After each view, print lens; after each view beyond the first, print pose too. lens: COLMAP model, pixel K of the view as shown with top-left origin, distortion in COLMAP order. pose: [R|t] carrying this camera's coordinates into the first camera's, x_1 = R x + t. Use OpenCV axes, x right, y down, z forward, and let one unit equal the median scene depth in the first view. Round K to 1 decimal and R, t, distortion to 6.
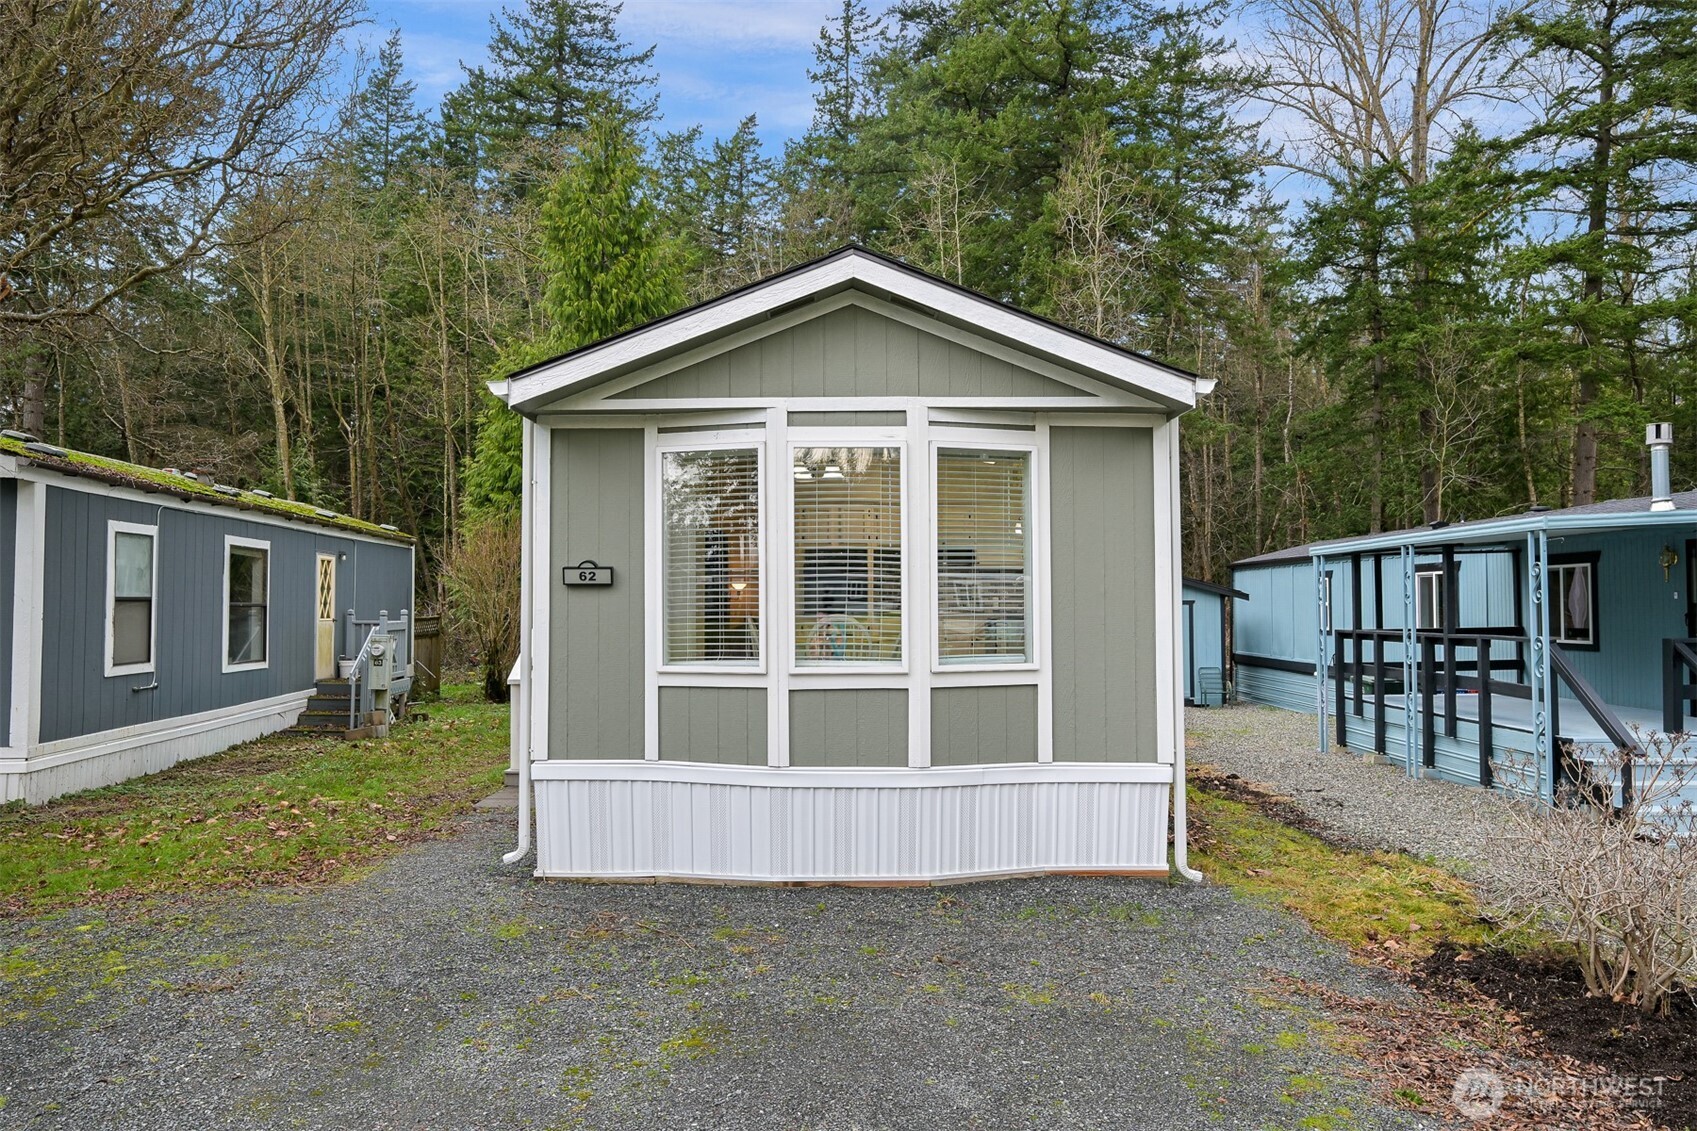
lens RADIAL K [[1146.2, 0, 846.8], [0, 1146.2, 569.9], [0, 0, 1]] dist [0.000855, 0.002362]
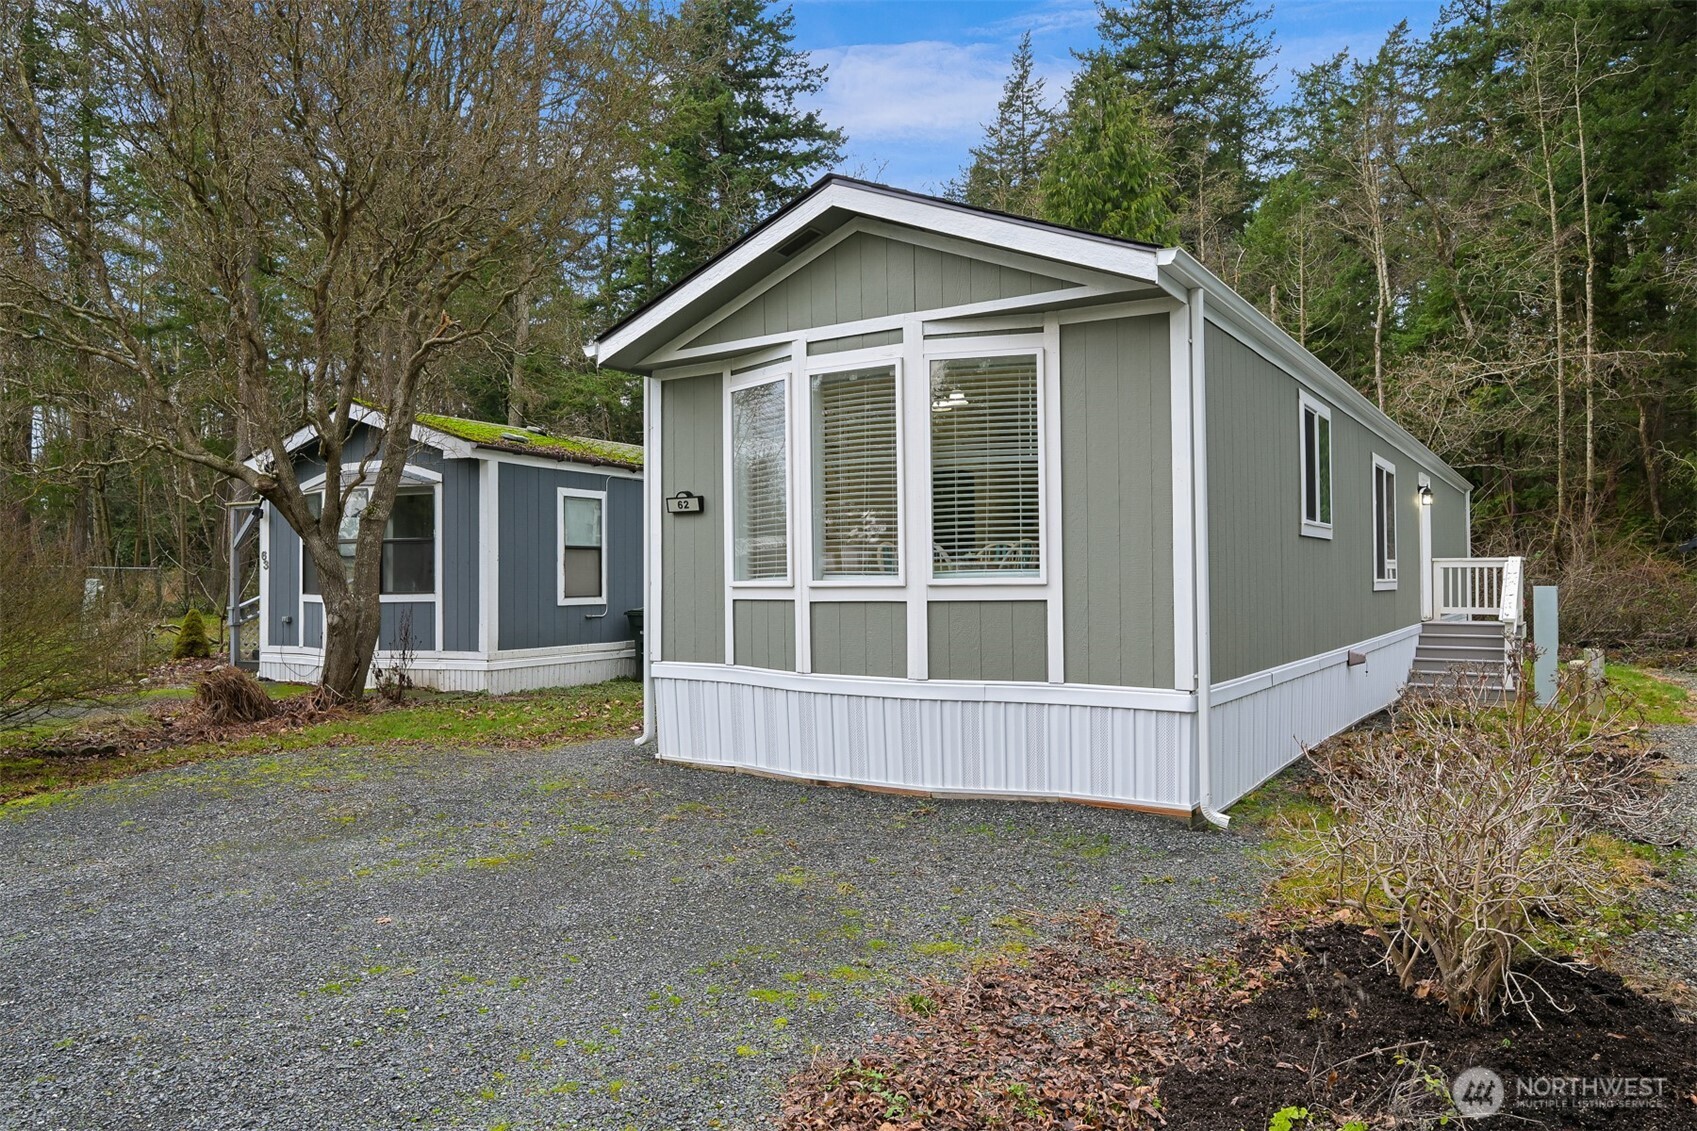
lens RADIAL K [[1146.2, 0, 857.4], [0, 1146.2, 567.9], [0, 0, 1]] dist [0.000855, 0.002362]
pose [[0.835248, -0.010128, -0.549781, 0.558940], [0.022140, 0.999639, 0.015220, 0.055547], [0.549428, -0.024885, 0.835170, 0.124191]]
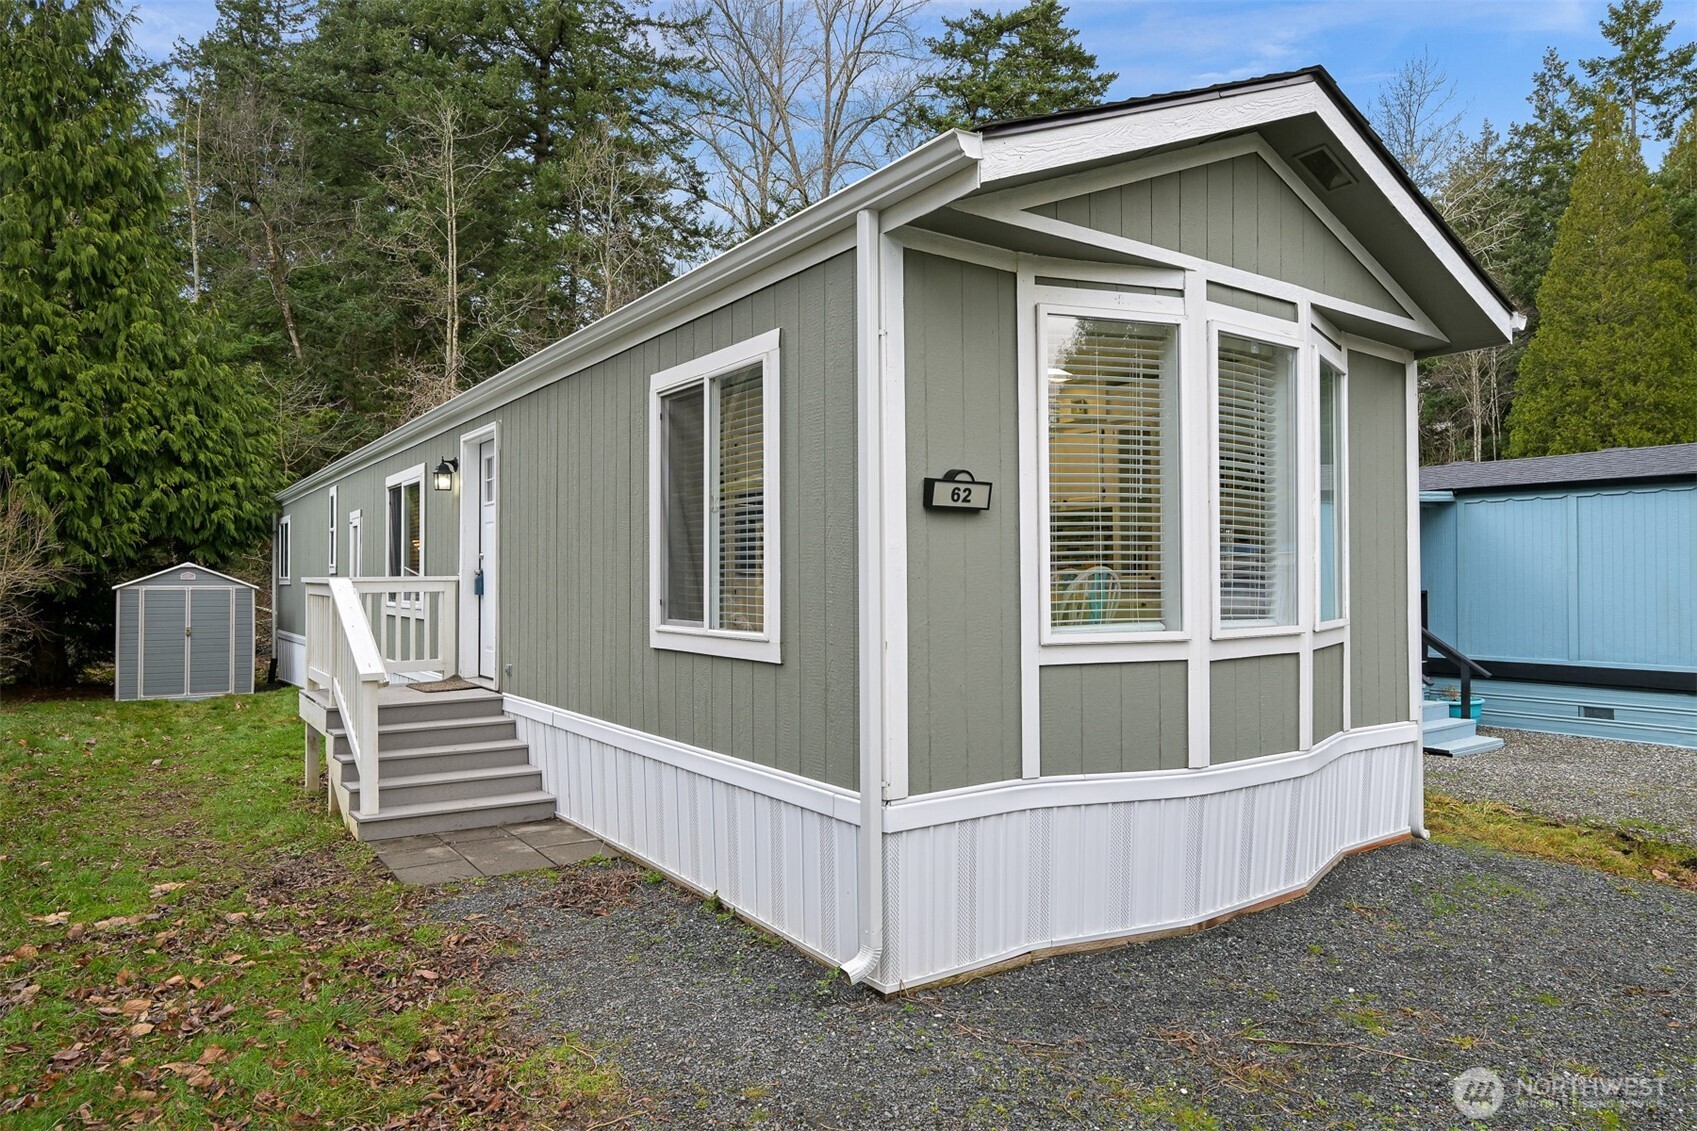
lens RADIAL K [[1025.9, 0, 851.2], [0, 1025.9, 572.7], [0, 0, 1]] dist [0.000526, -0.000770]
pose [[0.820909, 0.001582, 0.571057, -0.591990], [-0.013519, 0.999770, 0.016664, 0.039116], [-0.570899, -0.021399, 0.820742, 0.575372]]
